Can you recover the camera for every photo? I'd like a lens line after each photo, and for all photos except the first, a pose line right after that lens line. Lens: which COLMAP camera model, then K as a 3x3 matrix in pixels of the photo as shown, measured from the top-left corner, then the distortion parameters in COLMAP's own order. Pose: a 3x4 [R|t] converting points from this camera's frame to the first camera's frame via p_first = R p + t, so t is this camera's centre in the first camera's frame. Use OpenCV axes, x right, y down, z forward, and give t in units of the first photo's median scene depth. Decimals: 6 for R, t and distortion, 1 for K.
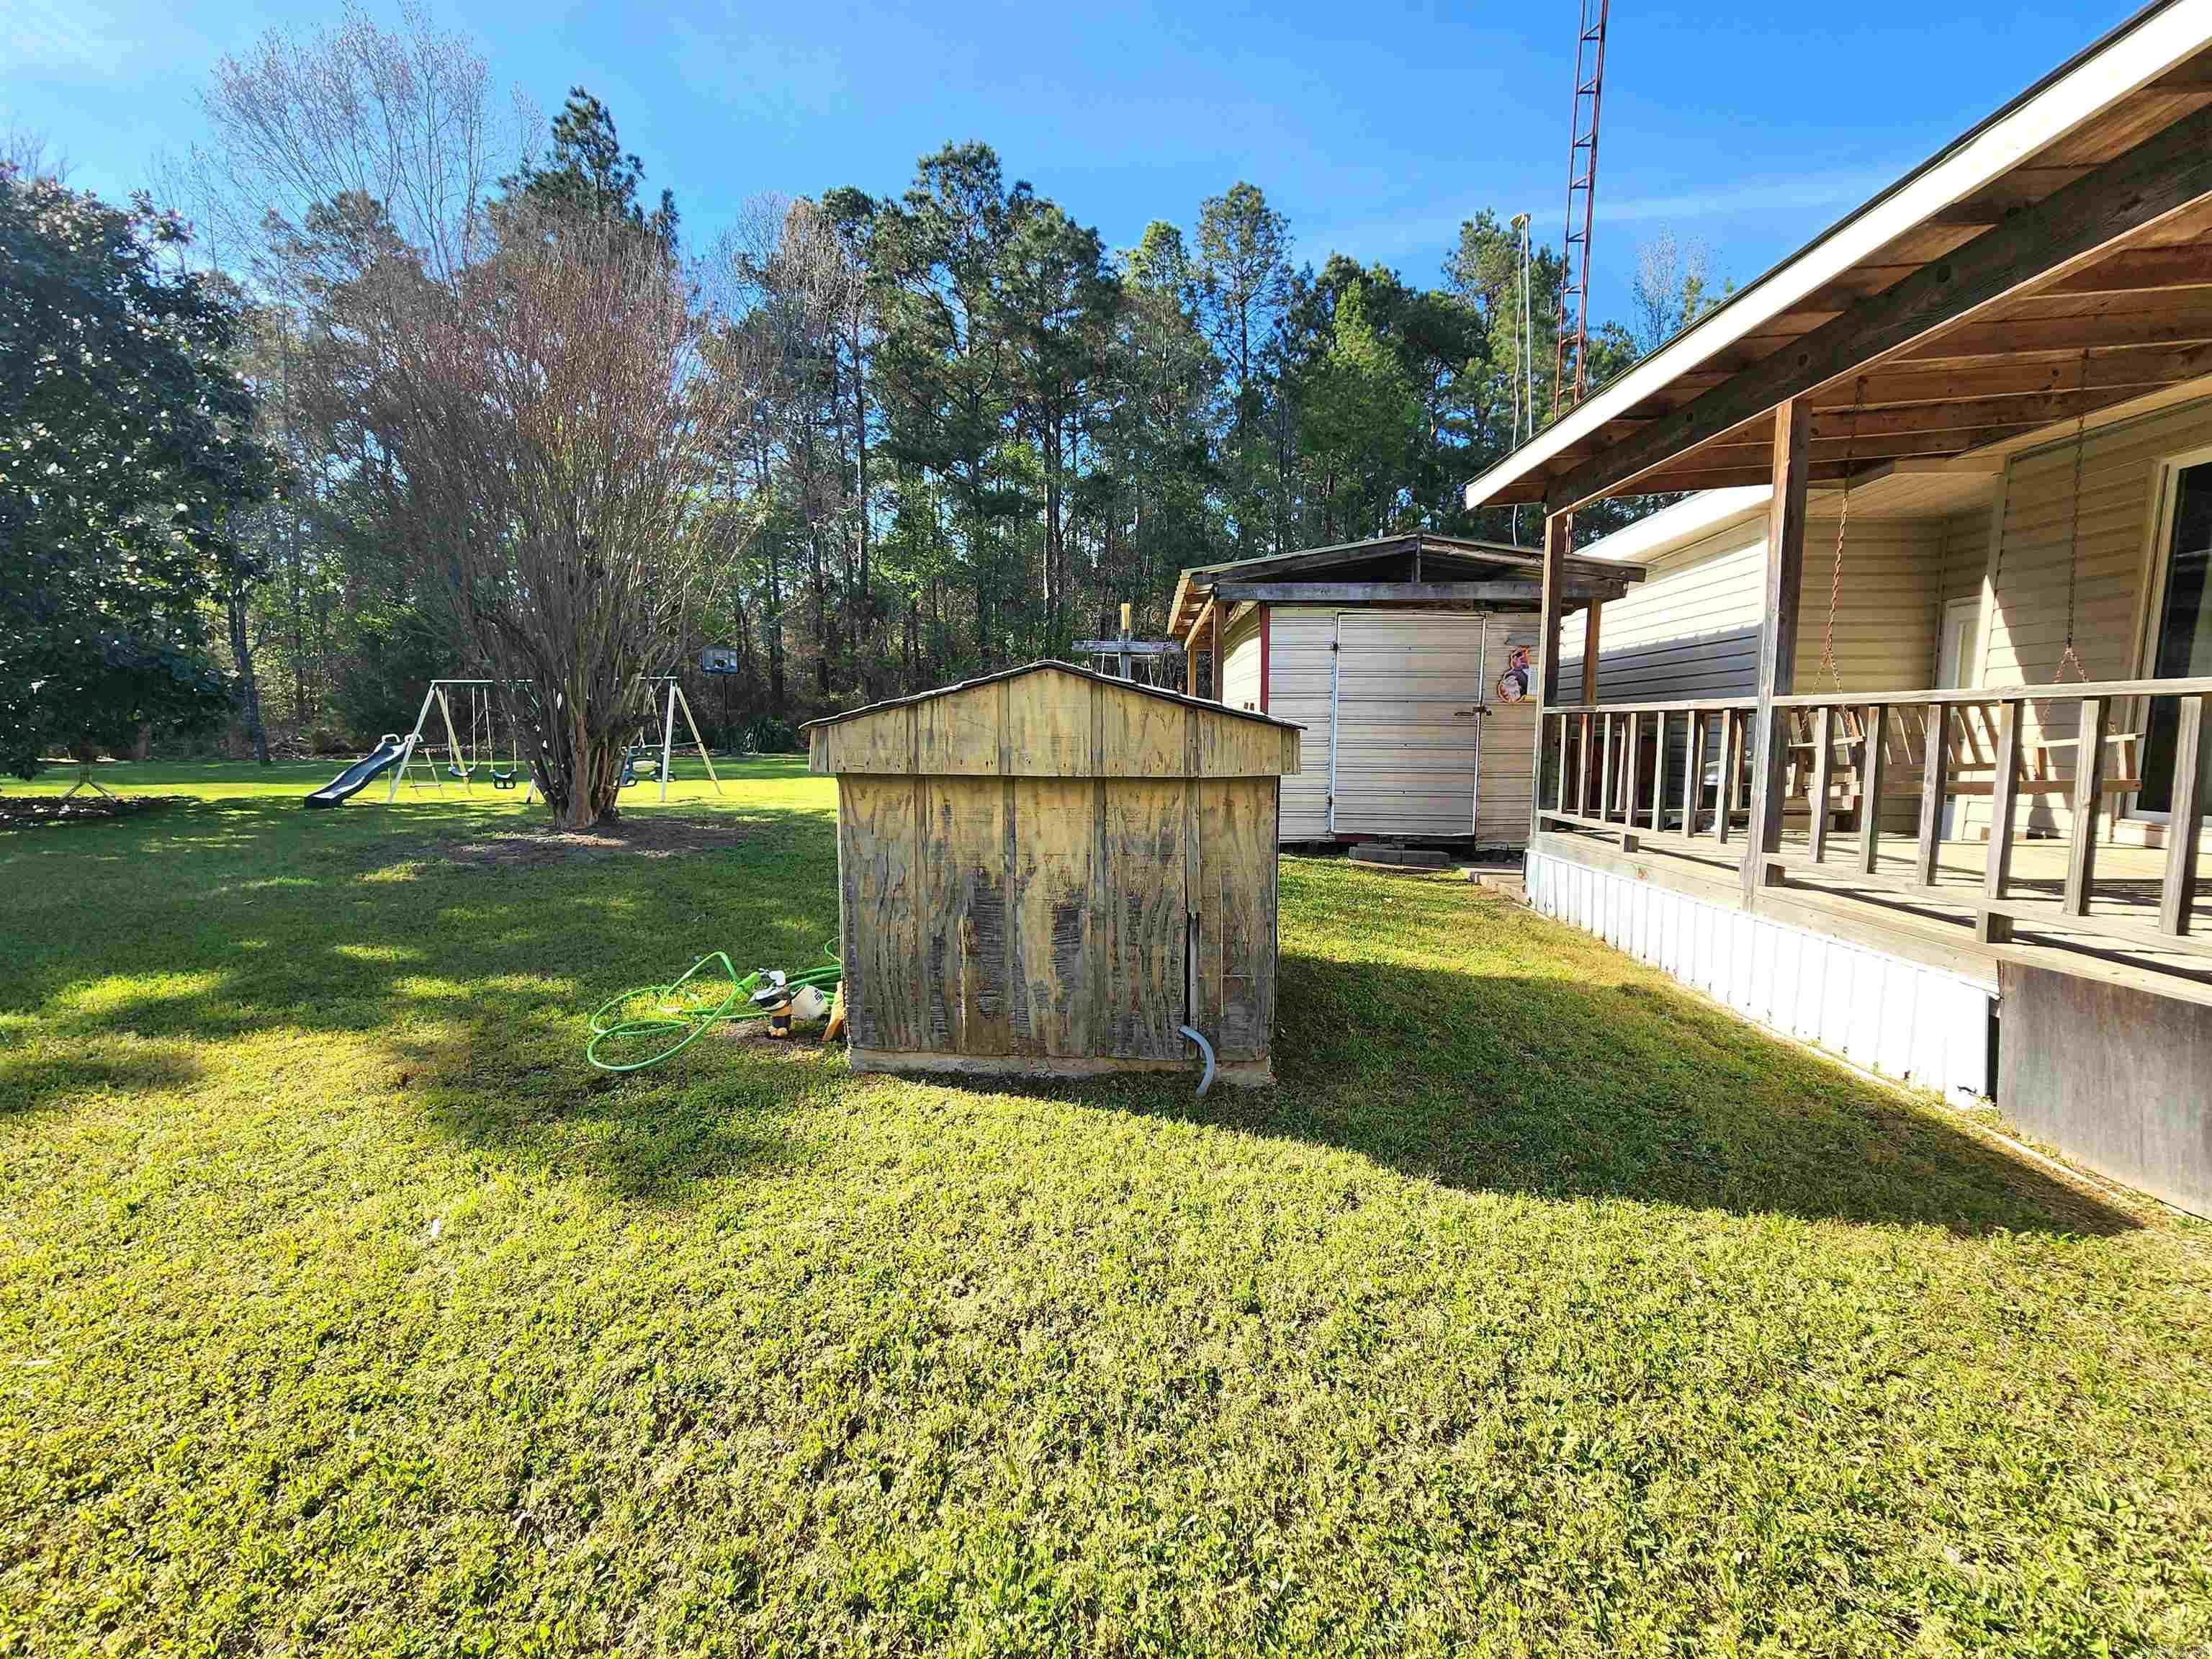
lens RADIAL K [[888.3, 0, 1120.1], [0, 888.3, 841.9], [0, 0, 1]] dist [0.002718, 0.000426]
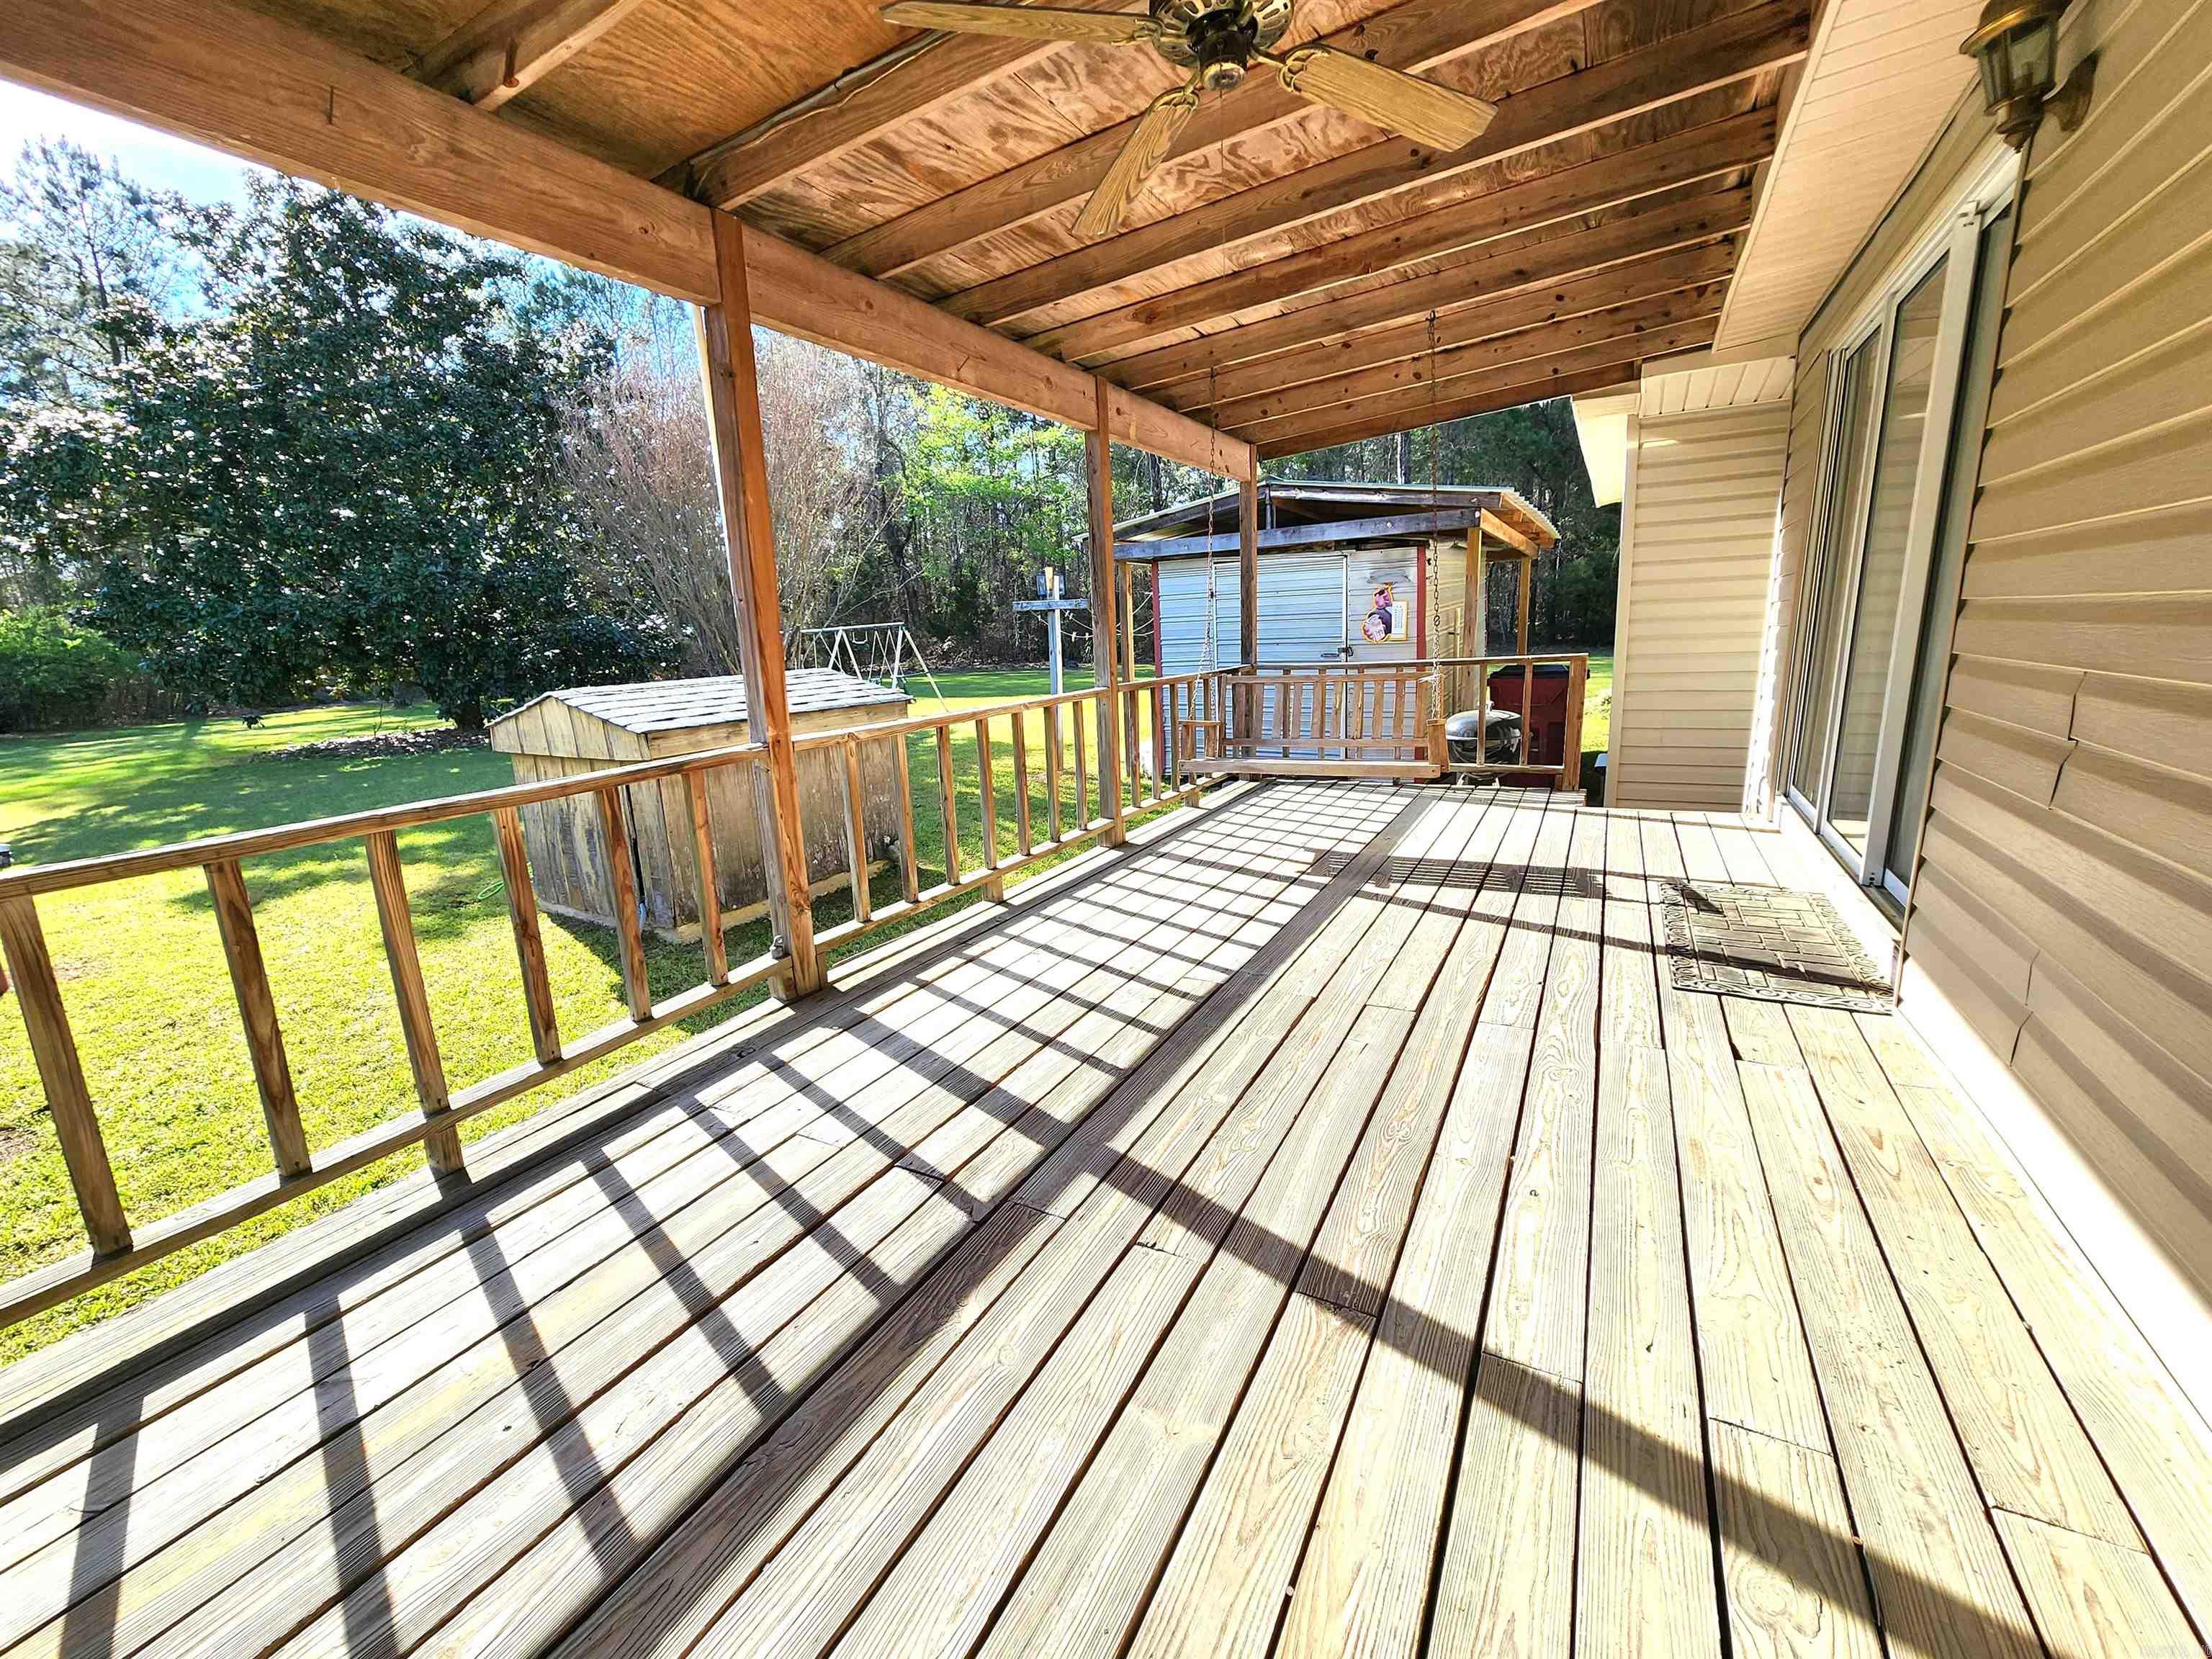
lens RADIAL K [[888.3, 0, 1102.5], [0, 888.3, 827.4], [0, 0, 1]] dist [0.002718, 0.000426]
pose [[0.877186, 0.065219, -0.475701, 0.663122], [-0.015796, 0.994116, 0.107166, -0.054409], [0.479891, -0.086490, 0.873054, -0.020551]]
